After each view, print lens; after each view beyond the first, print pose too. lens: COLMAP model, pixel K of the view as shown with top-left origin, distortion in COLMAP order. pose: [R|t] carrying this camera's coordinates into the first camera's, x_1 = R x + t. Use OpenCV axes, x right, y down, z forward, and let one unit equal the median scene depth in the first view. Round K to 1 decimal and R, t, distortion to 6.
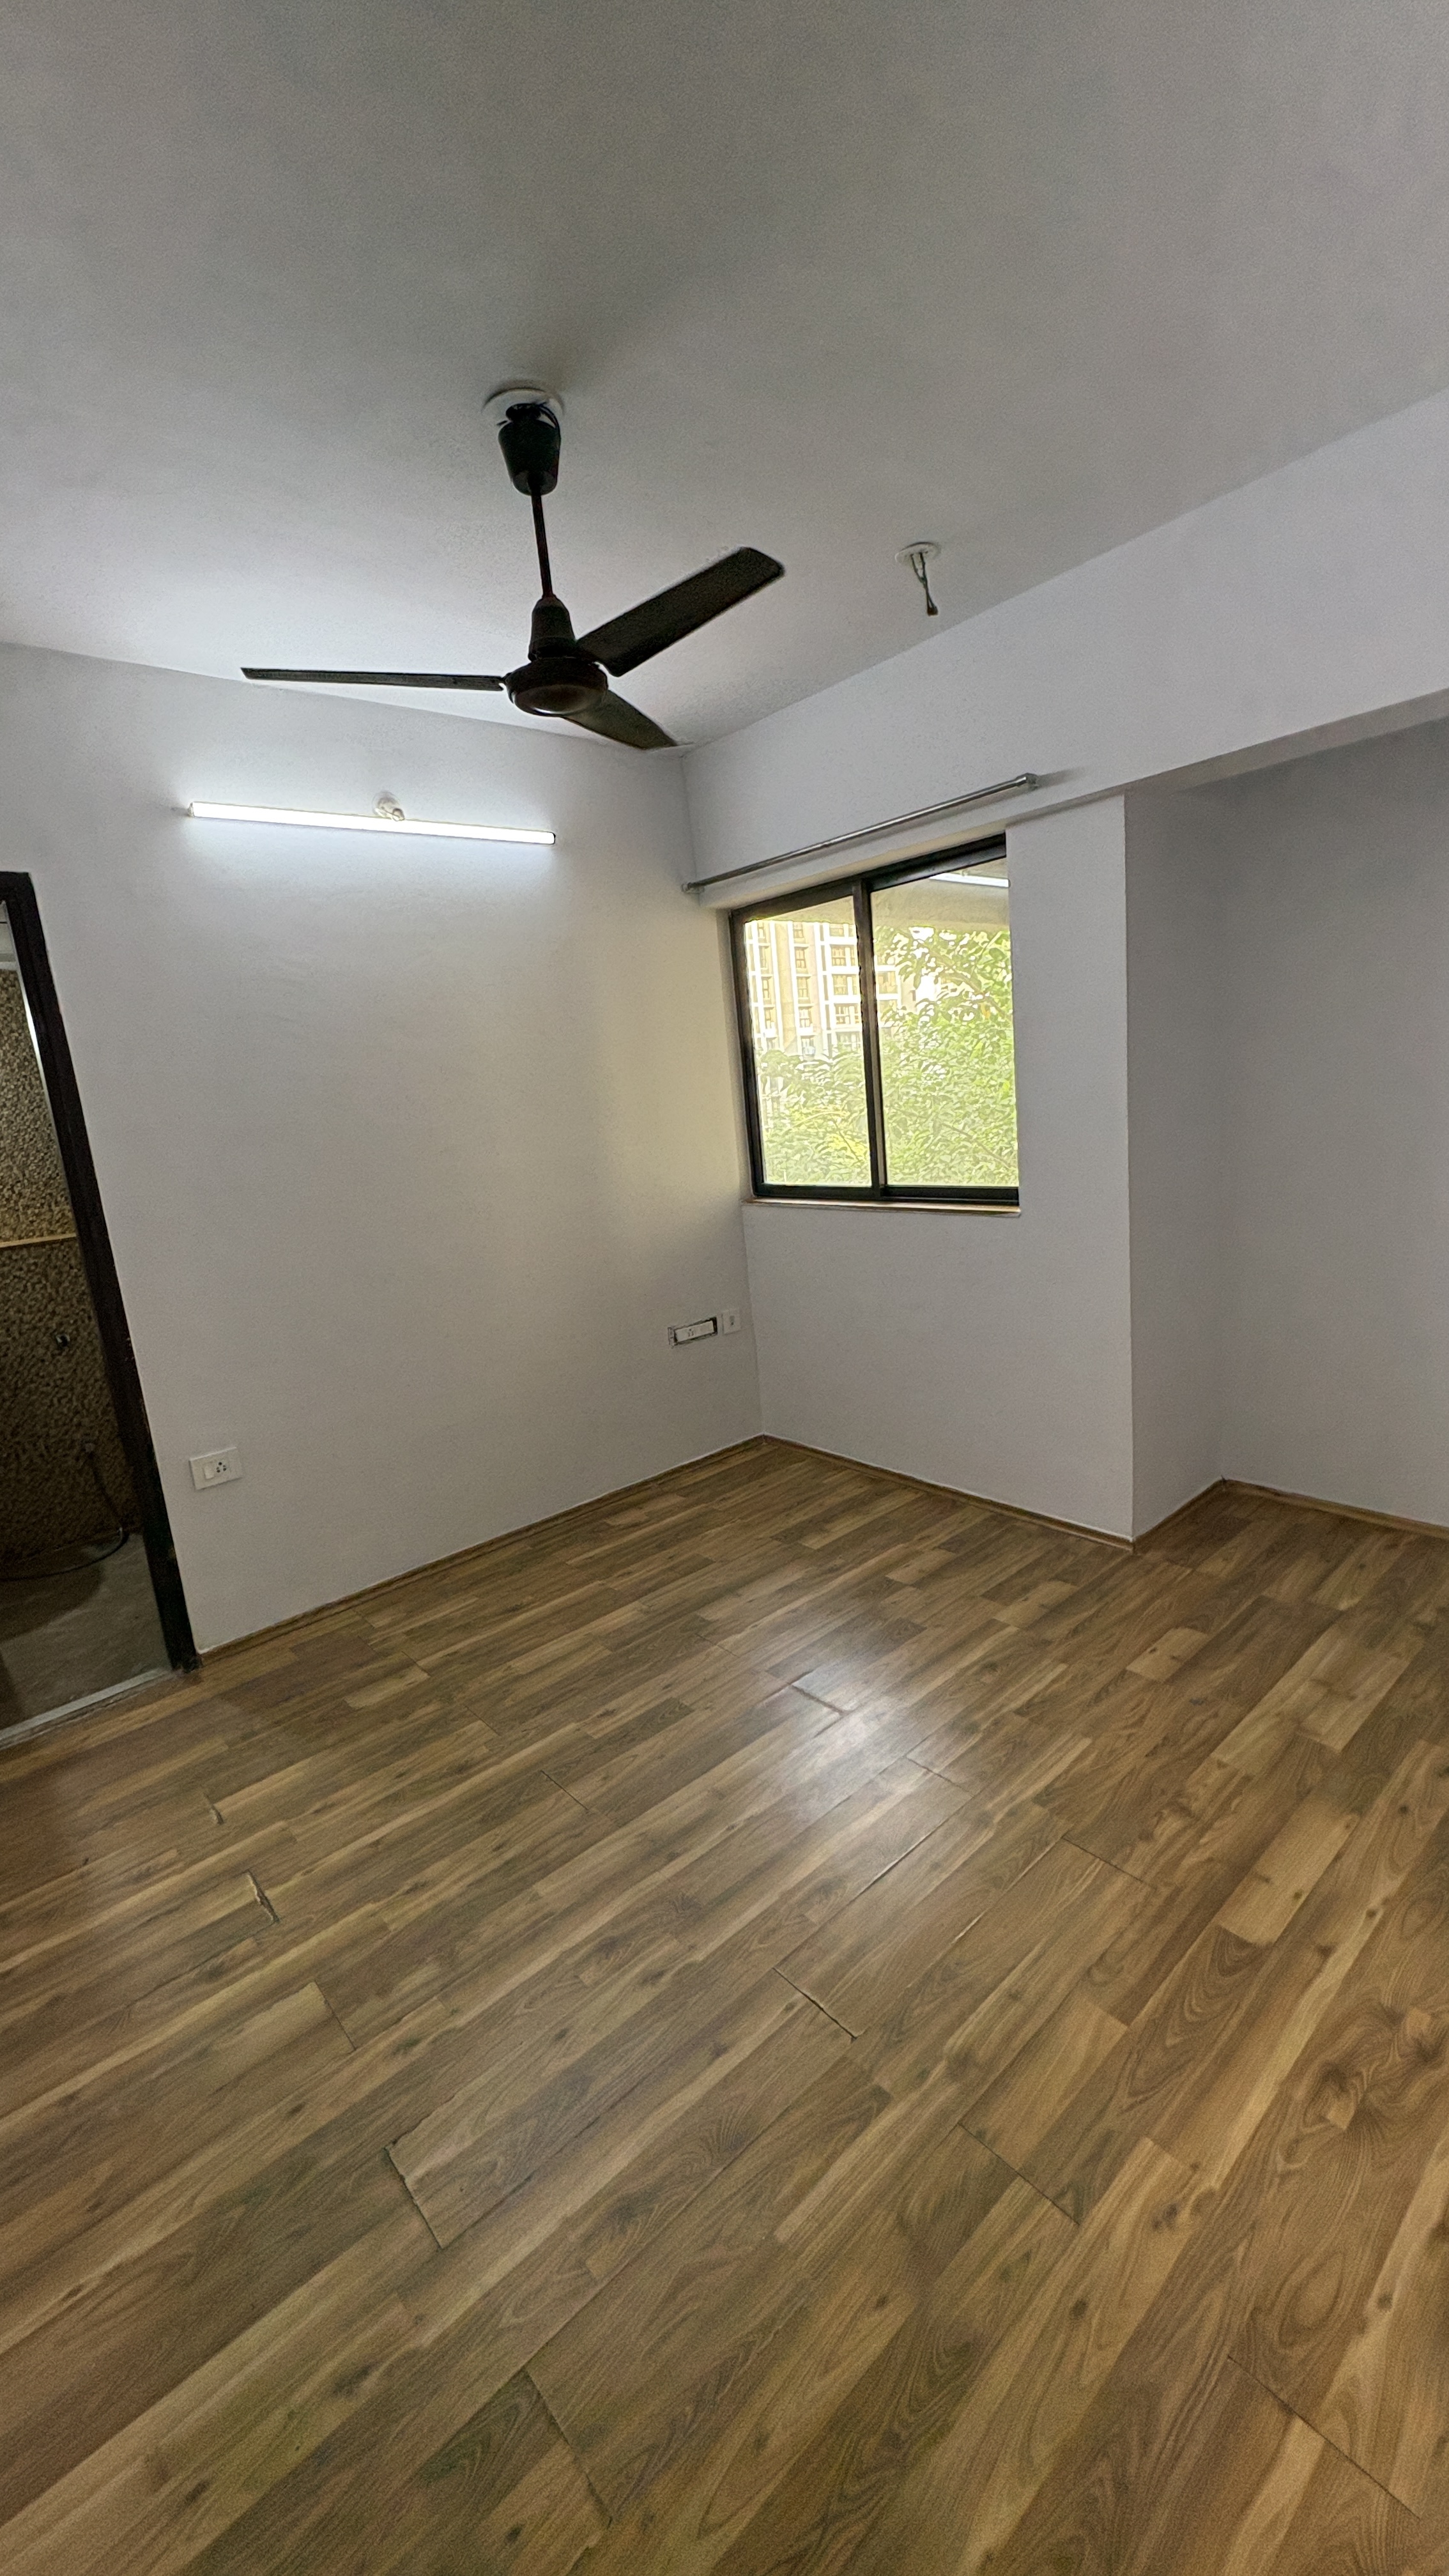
lens RADIAL K [[1018.0, 0, 702.0], [0, 1018.0, 1296.6], [0, 0, 1]] dist [0.001104, -0.000083]
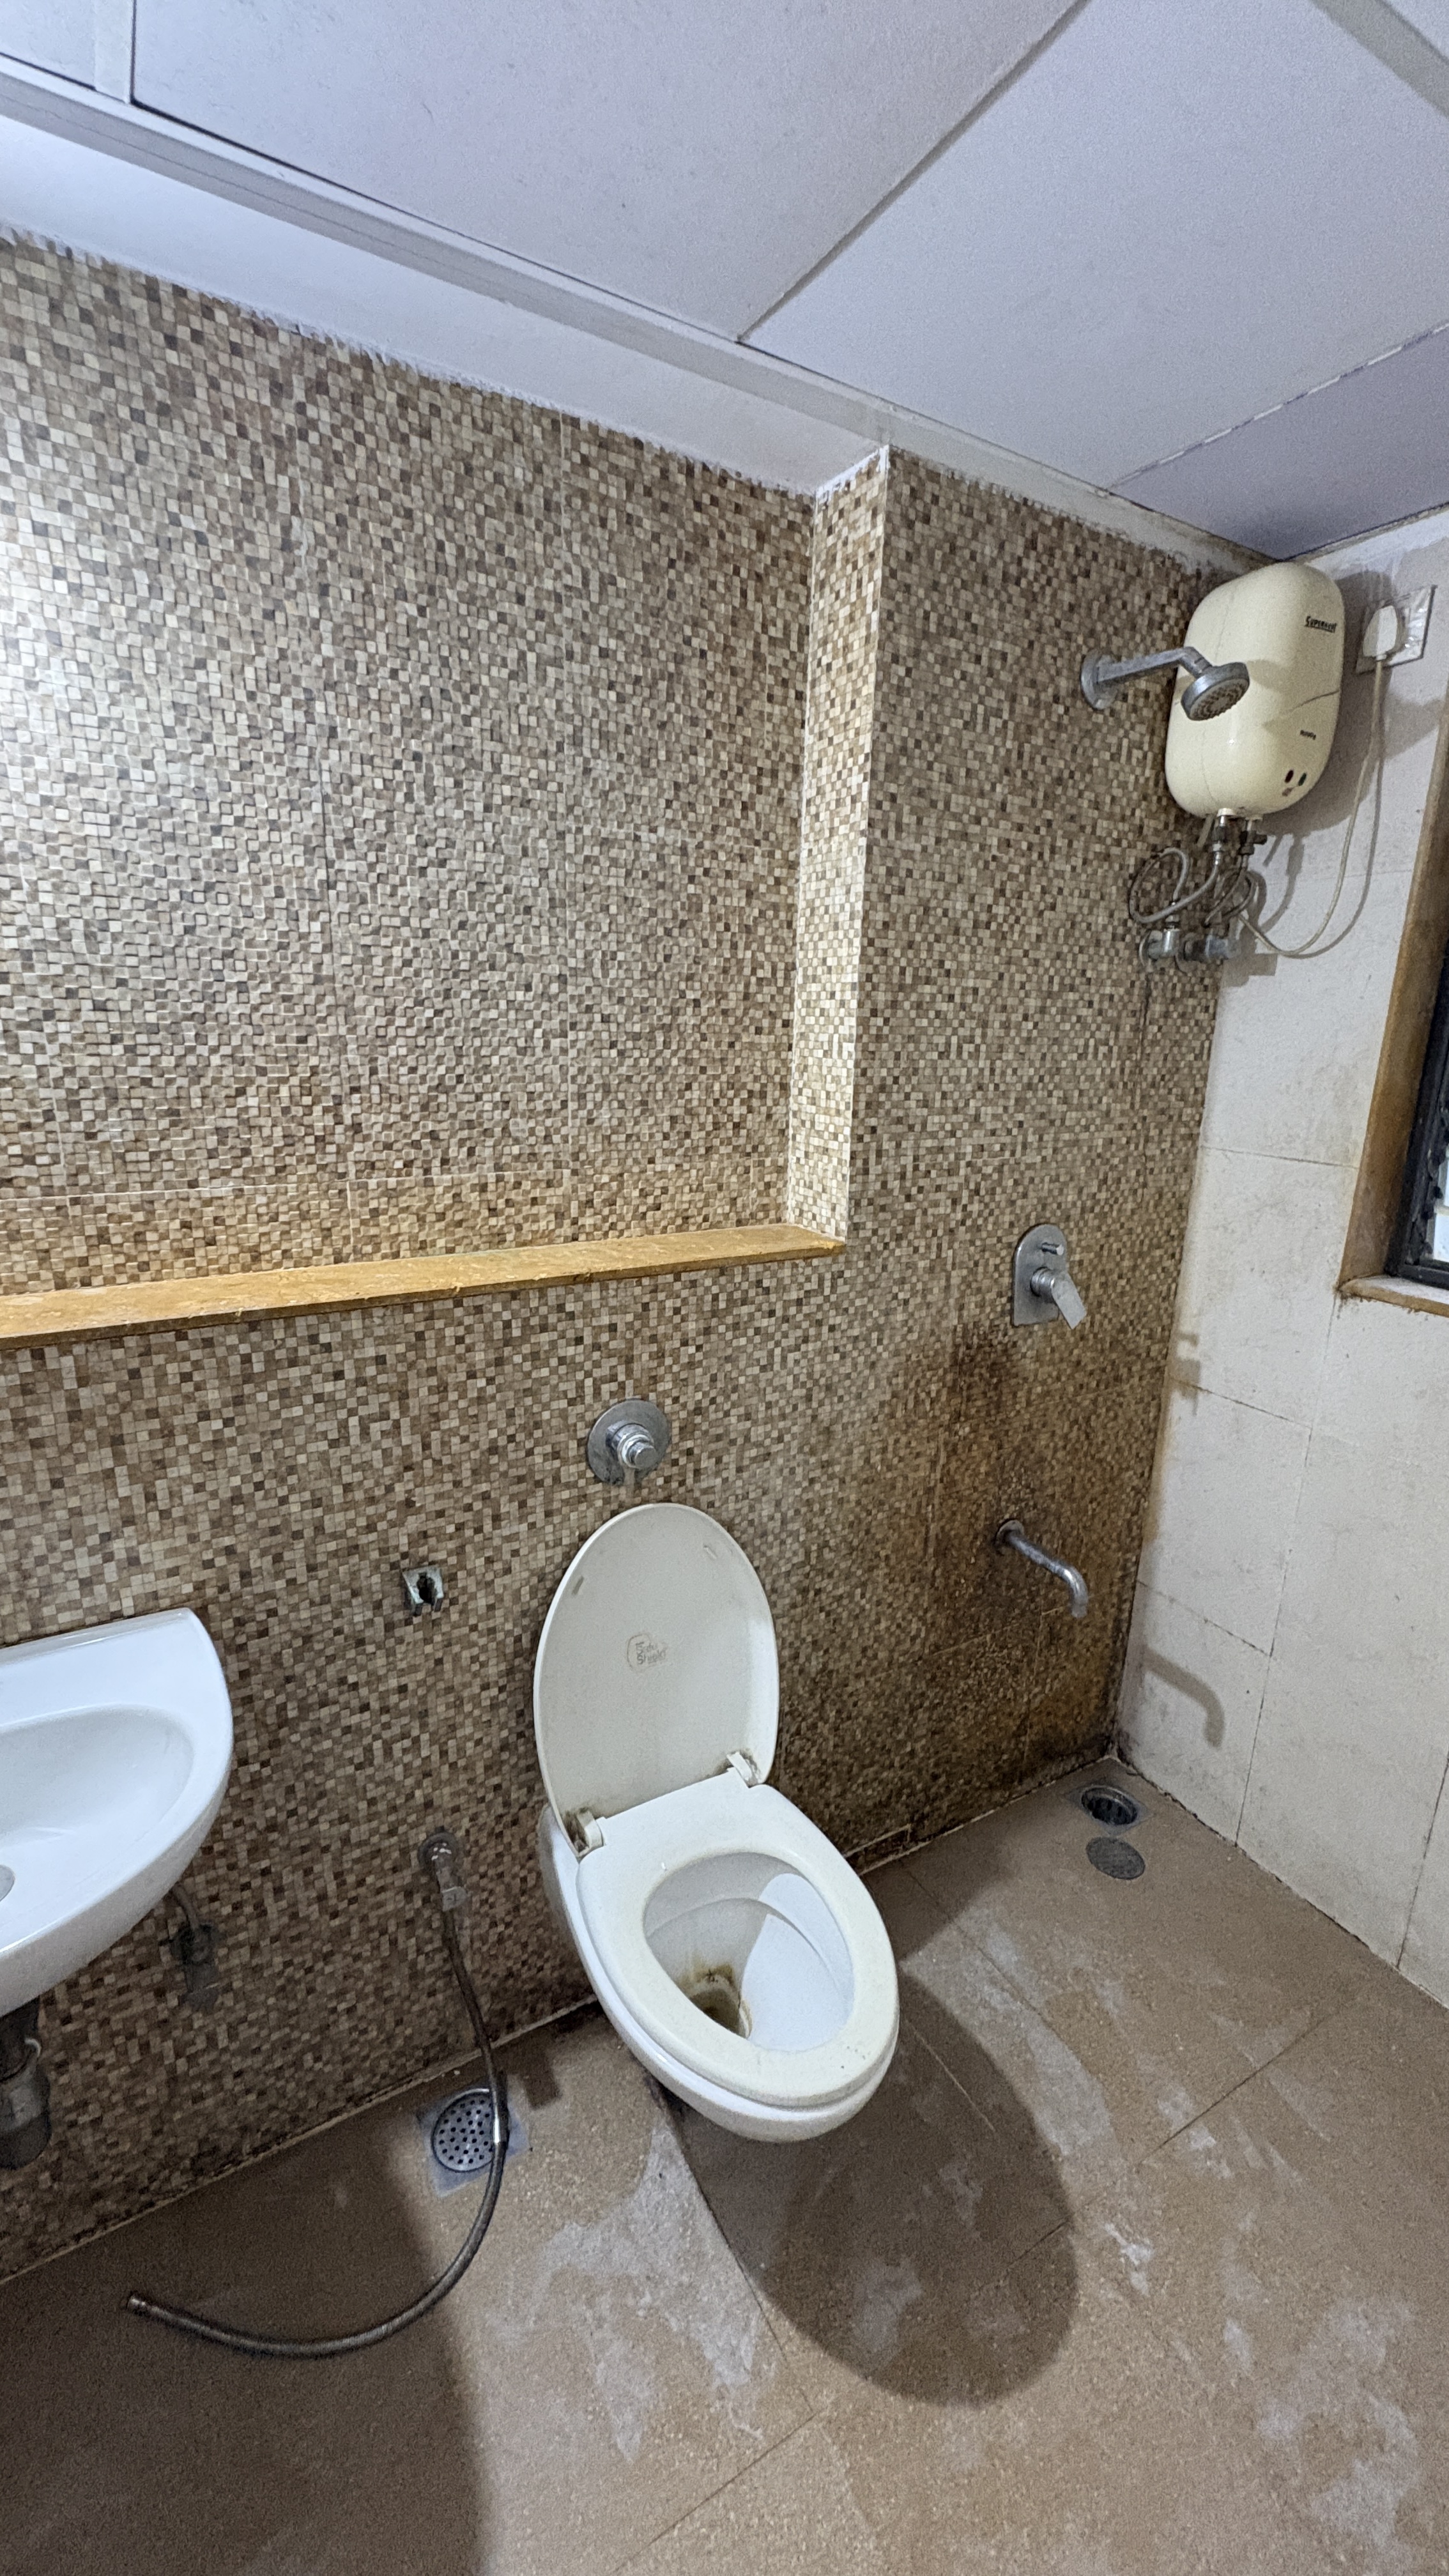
lens RADIAL K [[1018.0, 0, 728.7], [0, 1018.0, 1298.0], [0, 0, 1]] dist [0.001104, -0.000083]
pose [[0.976635, 0.163260, -0.139752, -0.498038], [-0.152181, 0.984546, 0.086667, -0.093420], [0.151742, -0.063374, 0.986386, 0.692530]]
